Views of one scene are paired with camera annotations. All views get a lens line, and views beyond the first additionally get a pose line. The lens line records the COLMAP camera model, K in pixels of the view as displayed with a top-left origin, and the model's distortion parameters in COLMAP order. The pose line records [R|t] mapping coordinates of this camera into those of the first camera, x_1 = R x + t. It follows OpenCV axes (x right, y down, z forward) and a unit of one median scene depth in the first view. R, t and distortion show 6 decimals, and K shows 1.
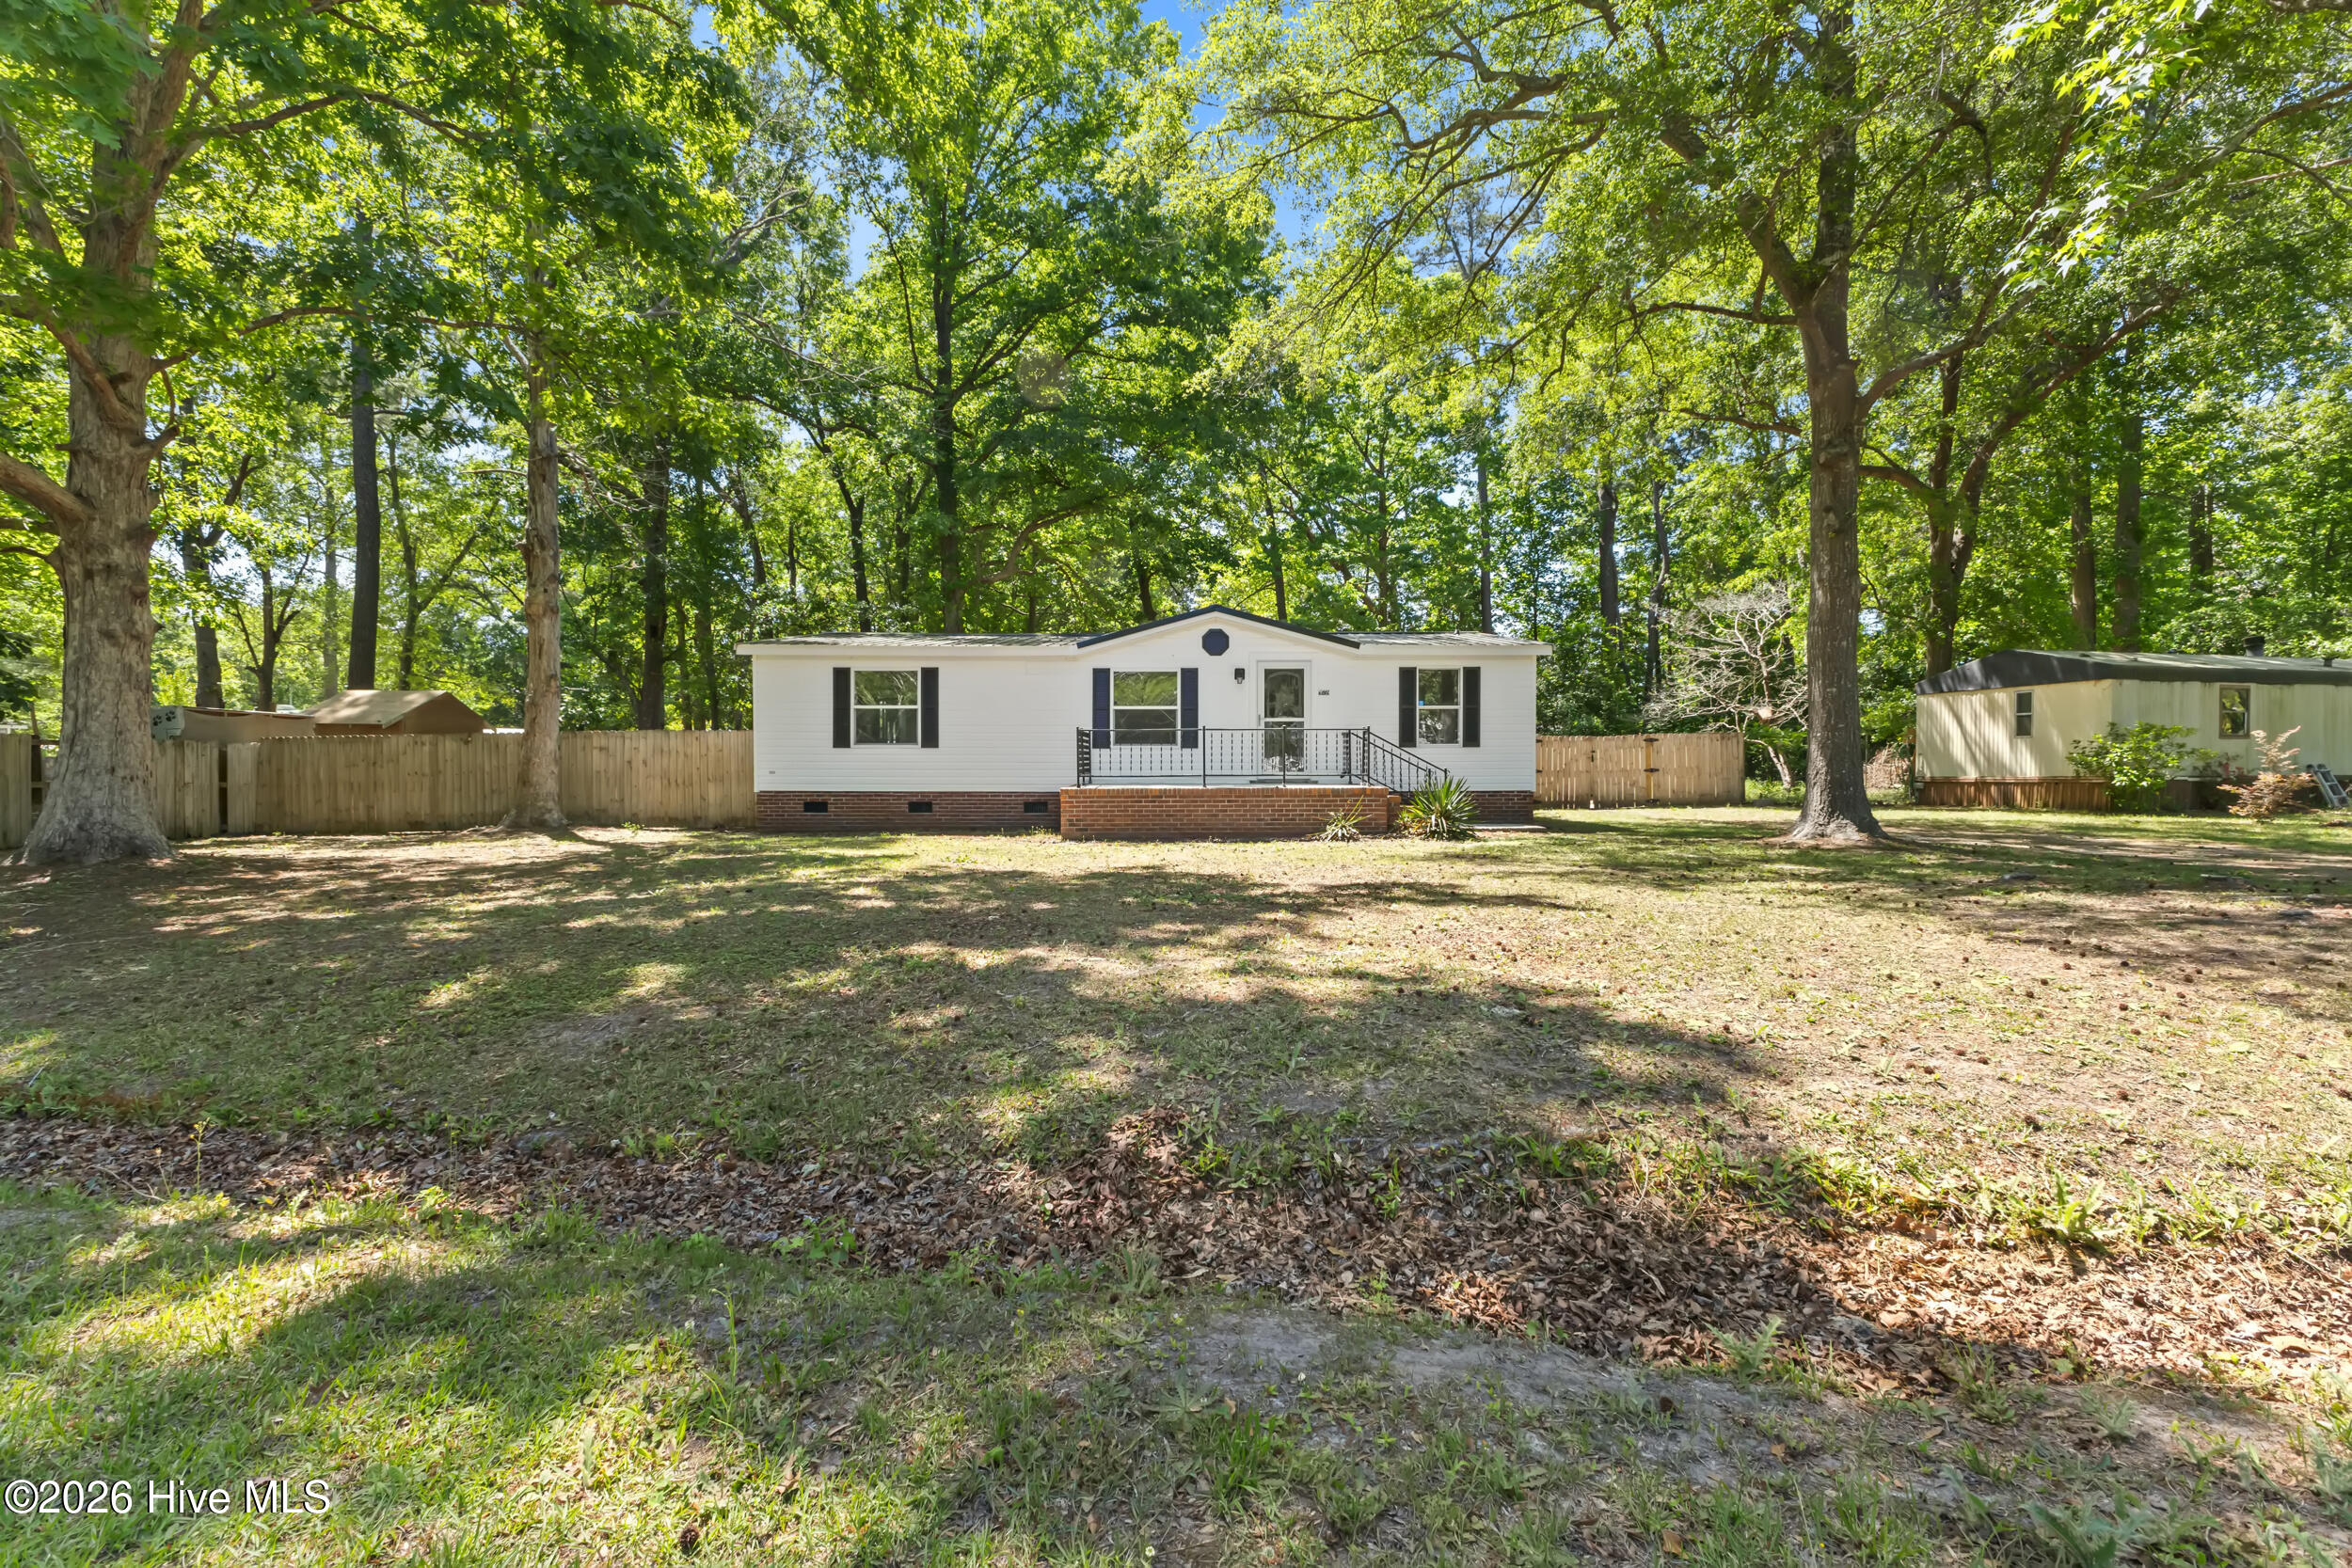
lens RADIAL K [[1024.4, 0, 1189.3], [0, 1024.4, 795.6], [0, 0, 1]] dist [0.012342, -0.002106]
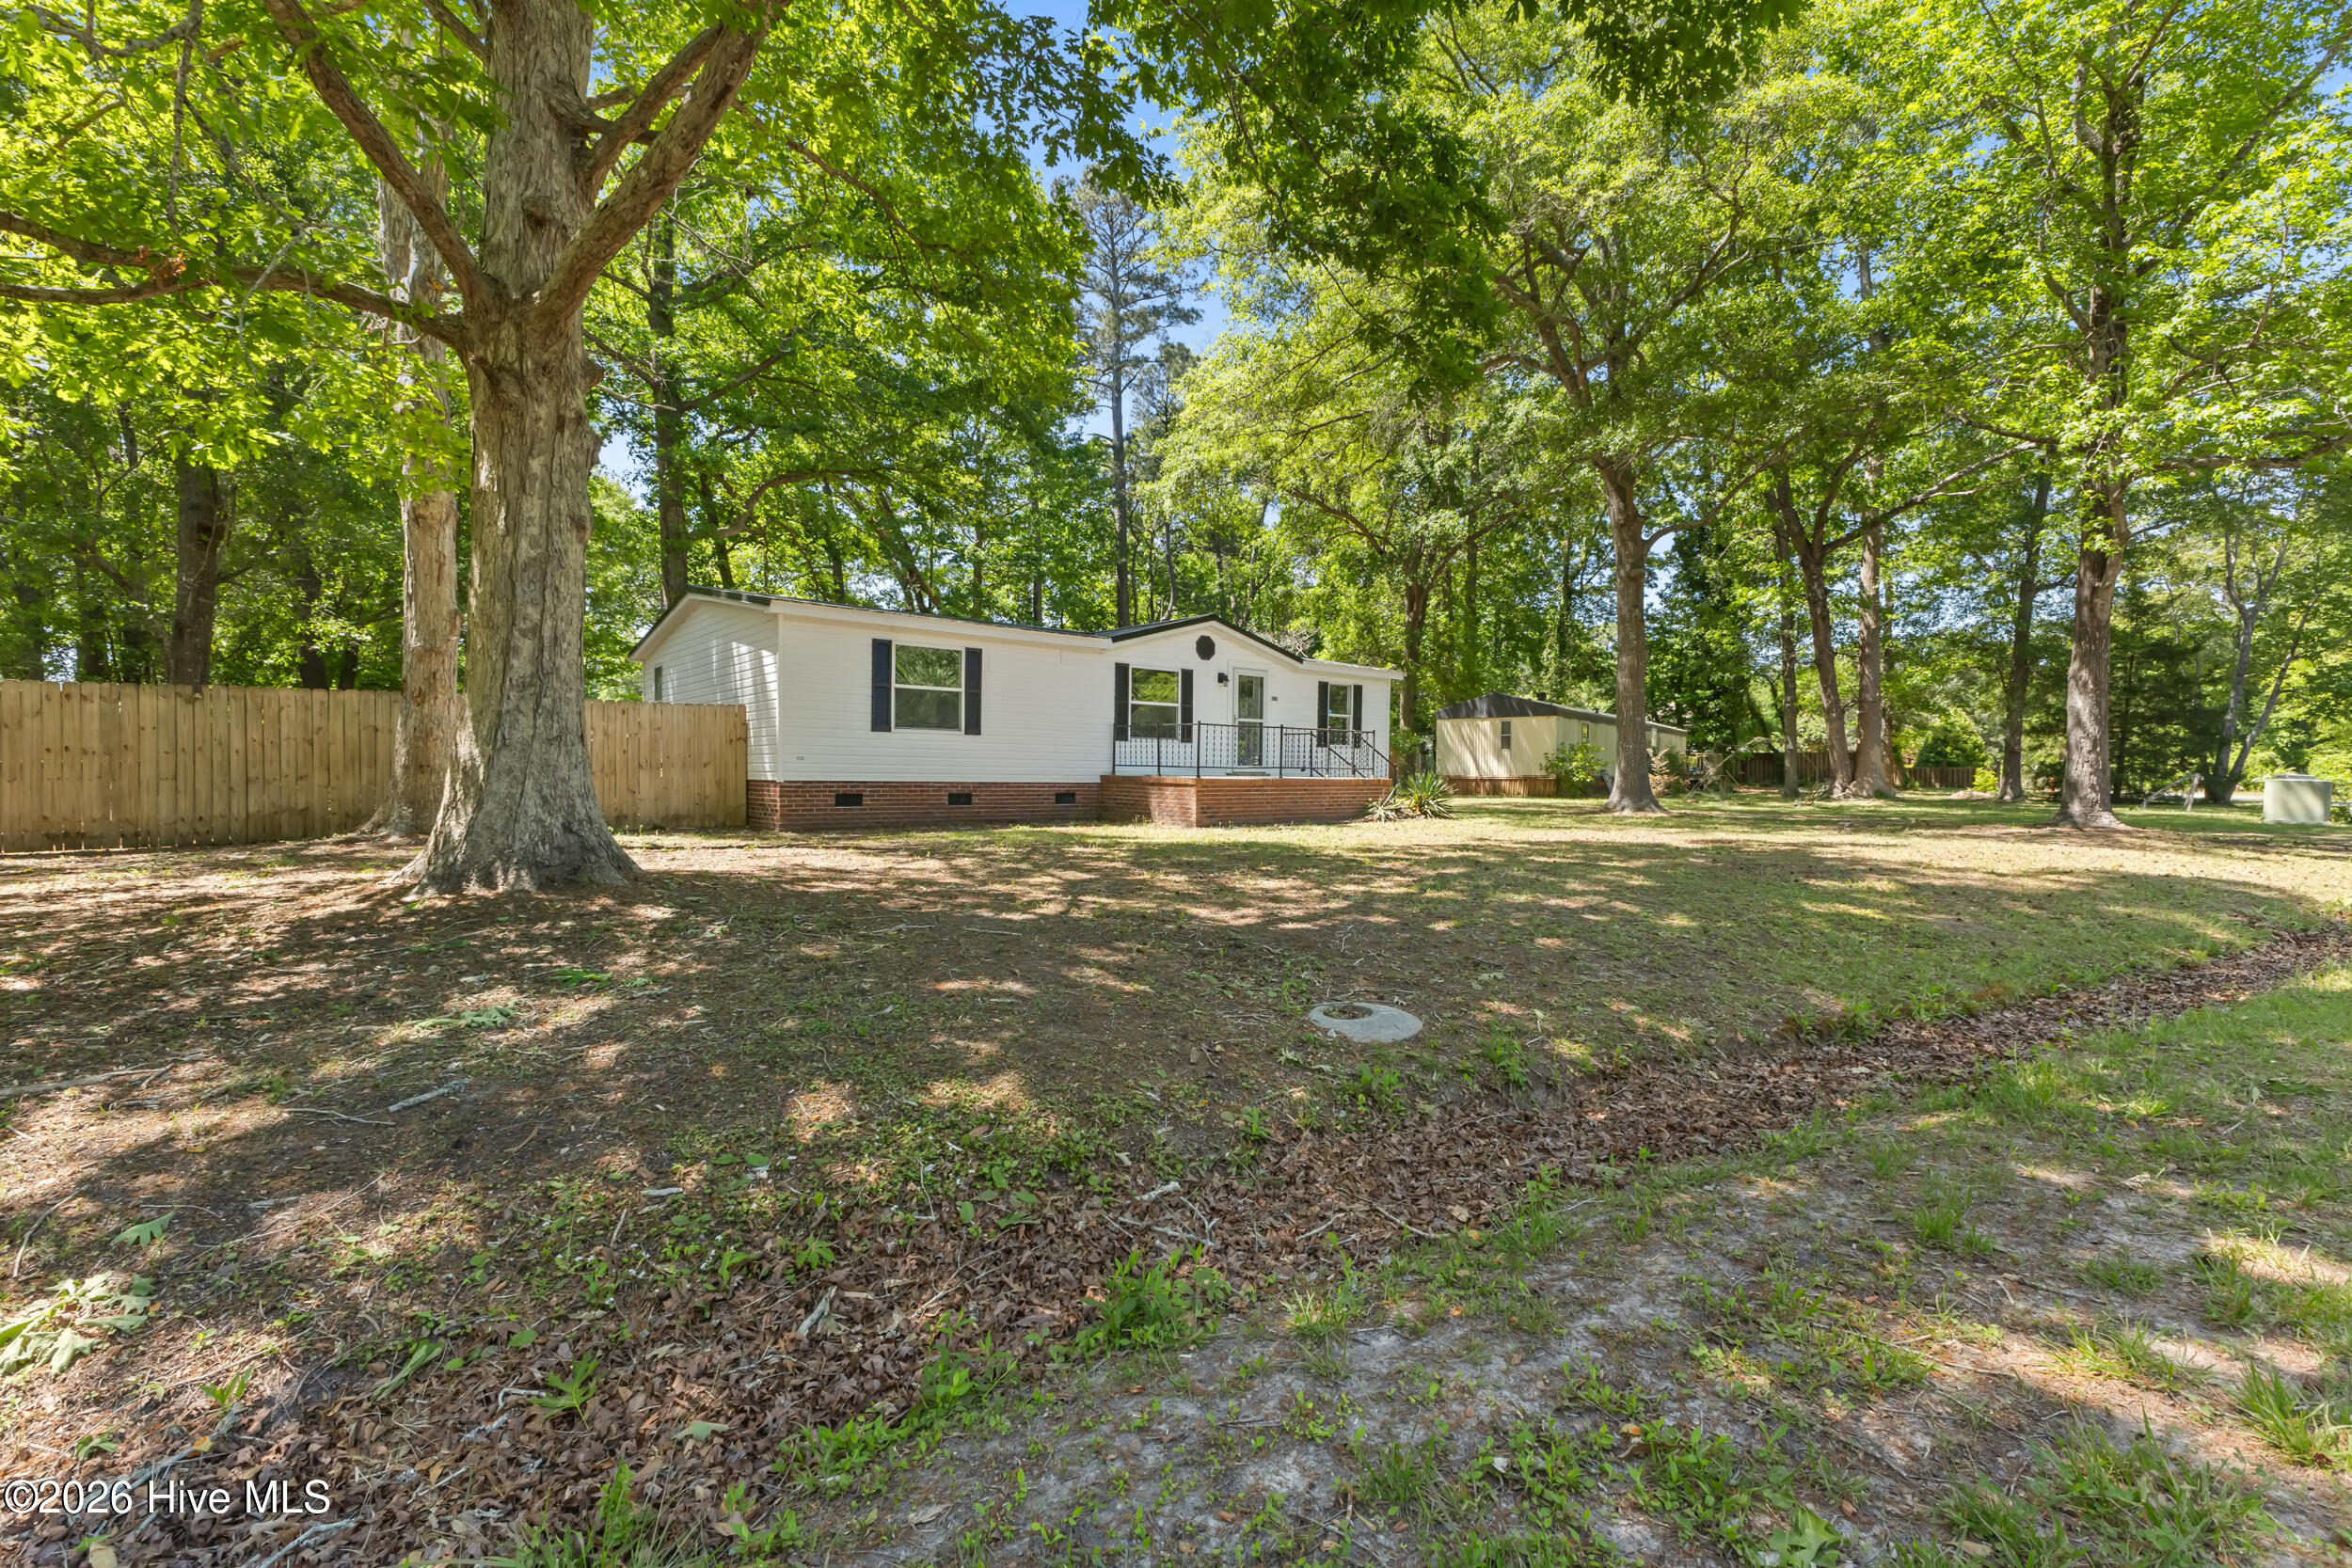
lens RADIAL K [[1024.4, 0, 1171.0], [0, 1024.4, 787.4], [0, 0, 1]] dist [0.012342, -0.002106]
pose [[0.763103, -0.001365, 0.646276, -0.716831], [0.006891, 0.999958, -0.006024, 0.007885], [-0.646240, 0.009050, 0.763080, 0.178603]]
